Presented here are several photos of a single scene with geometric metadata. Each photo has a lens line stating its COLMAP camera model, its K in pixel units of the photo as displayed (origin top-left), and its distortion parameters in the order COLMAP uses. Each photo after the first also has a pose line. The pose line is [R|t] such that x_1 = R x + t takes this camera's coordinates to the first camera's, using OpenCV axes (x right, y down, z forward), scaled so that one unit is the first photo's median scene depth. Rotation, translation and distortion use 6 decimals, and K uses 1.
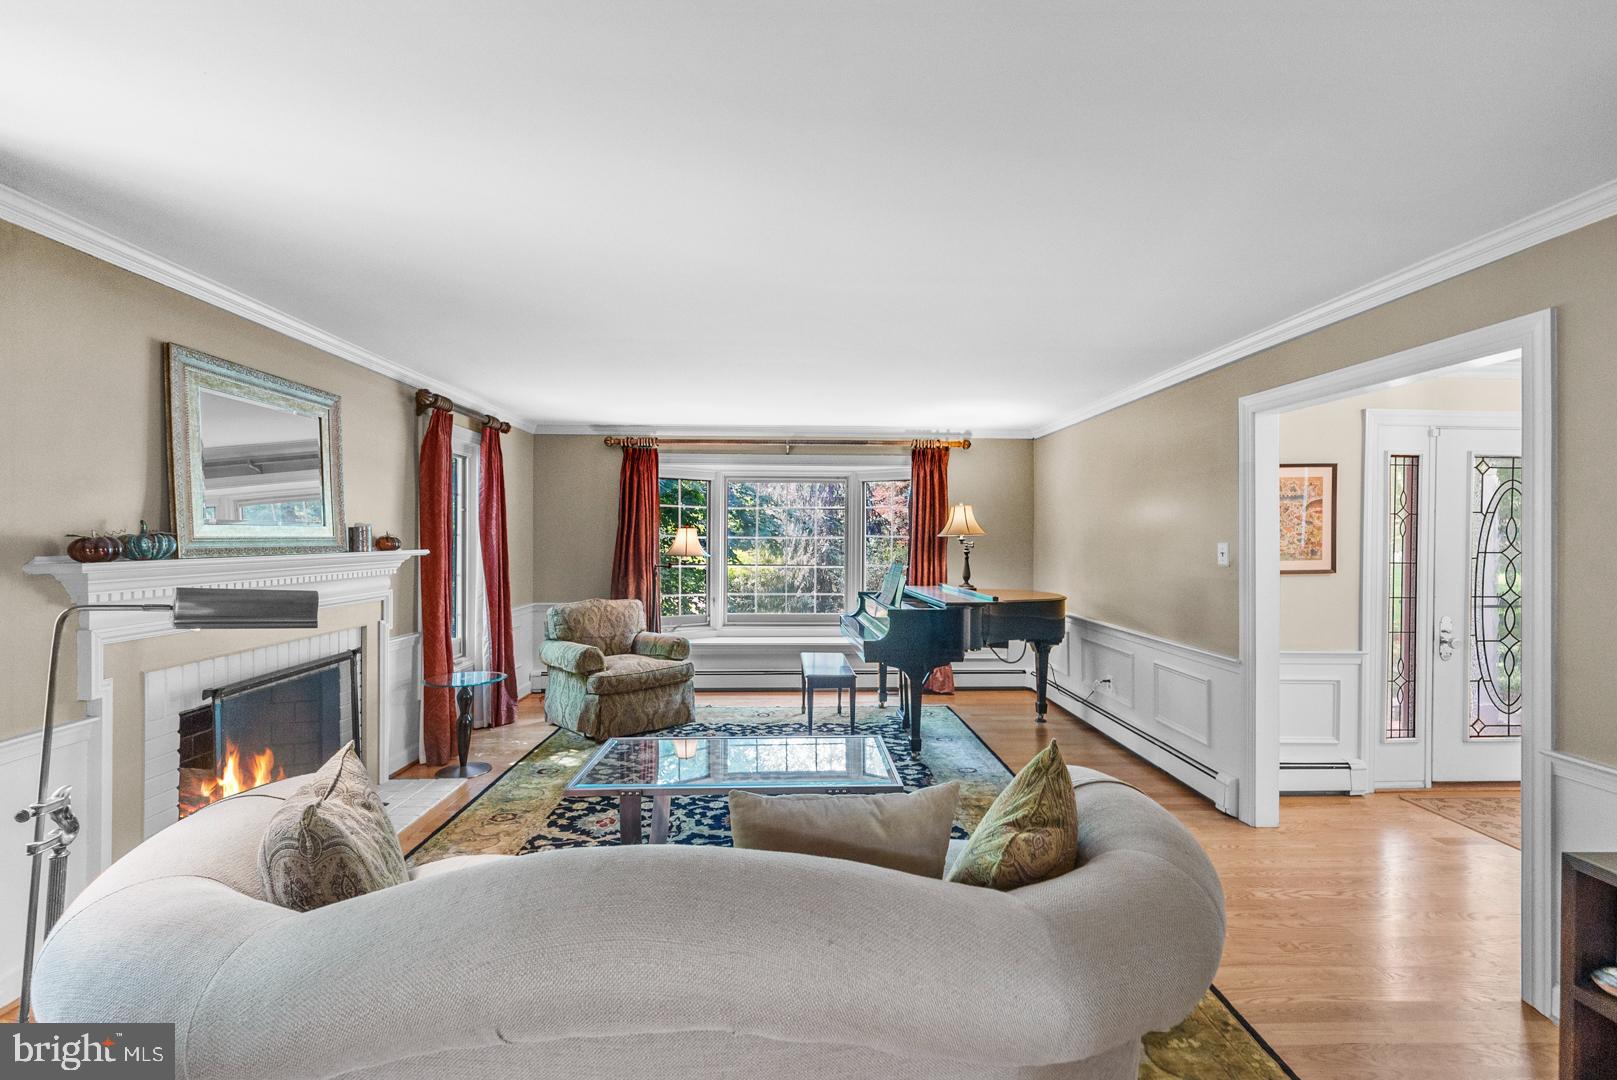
lens RADIAL K [[663.5, 0, 808.5], [0, 663.5, 540.0], [0, 0, 1]] dist [0.000321, -0.000087]
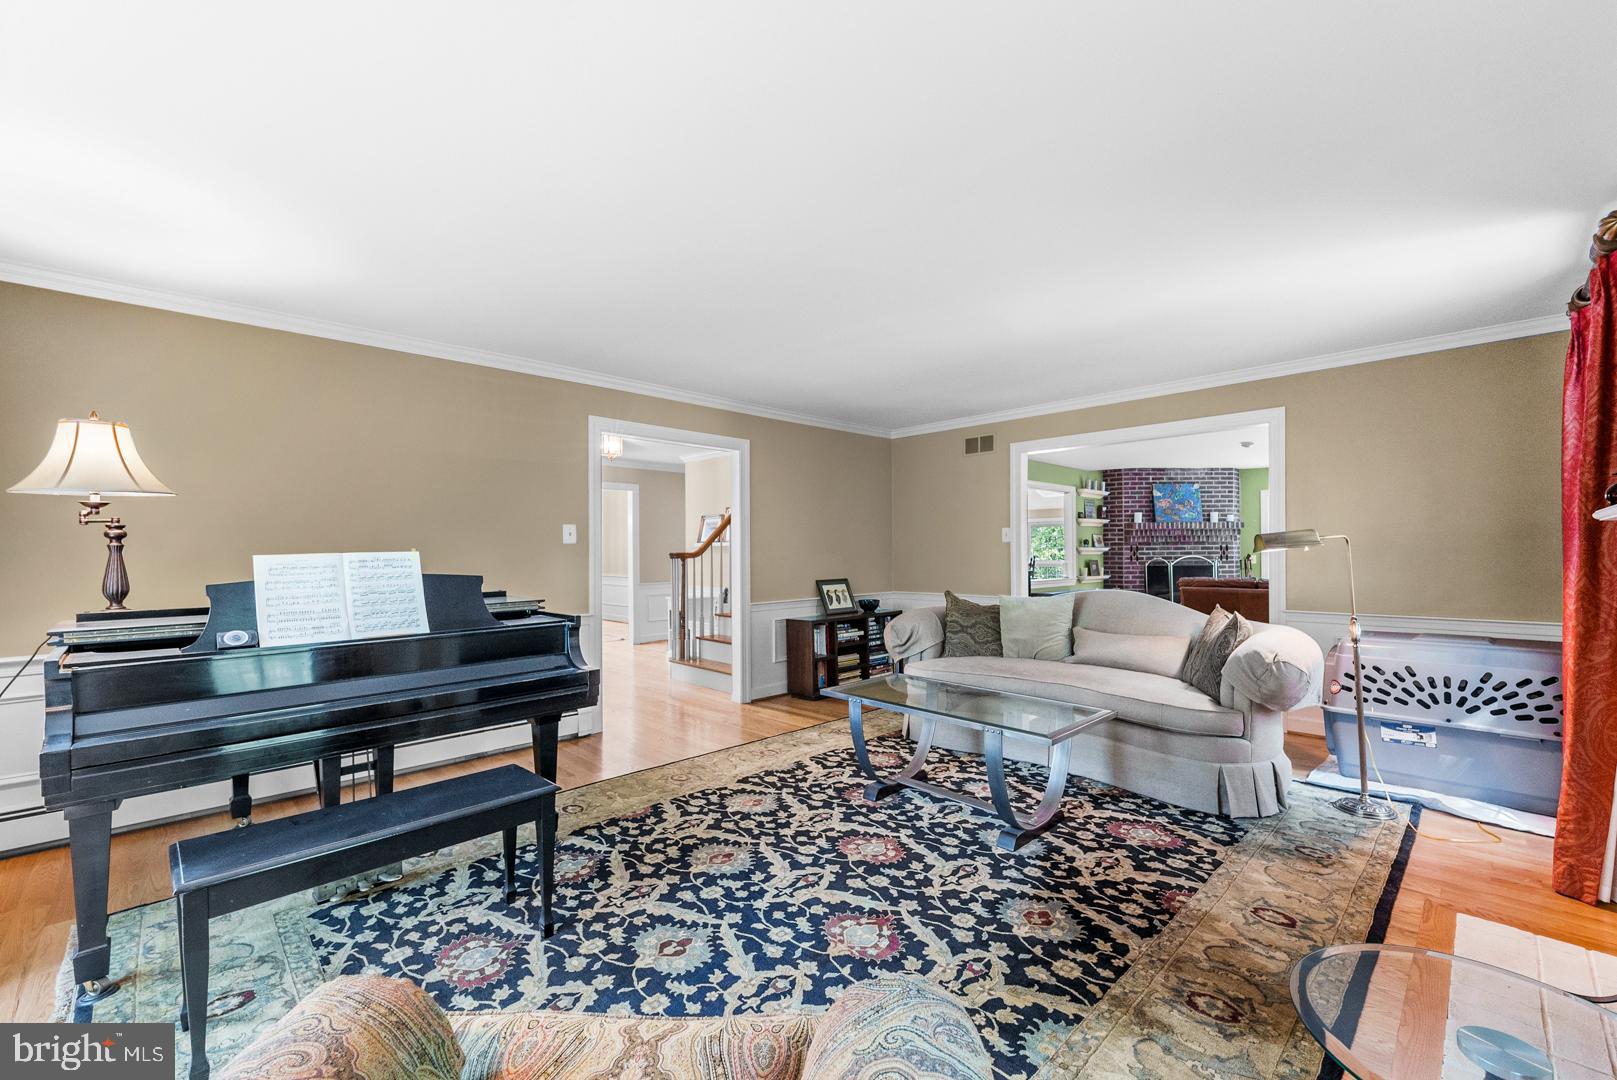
lens RADIAL K [[663.5, 0, 808.5], [0, 663.5, 540.0], [0, 0, 1]] dist [0.000321, -0.000087]
pose [[-0.673635, 0.007919, 0.739022, -0.646783], [0.006885, 0.999966, -0.004440, 0.045137], [-0.739032, 0.002097, -0.673667, 1.622088]]
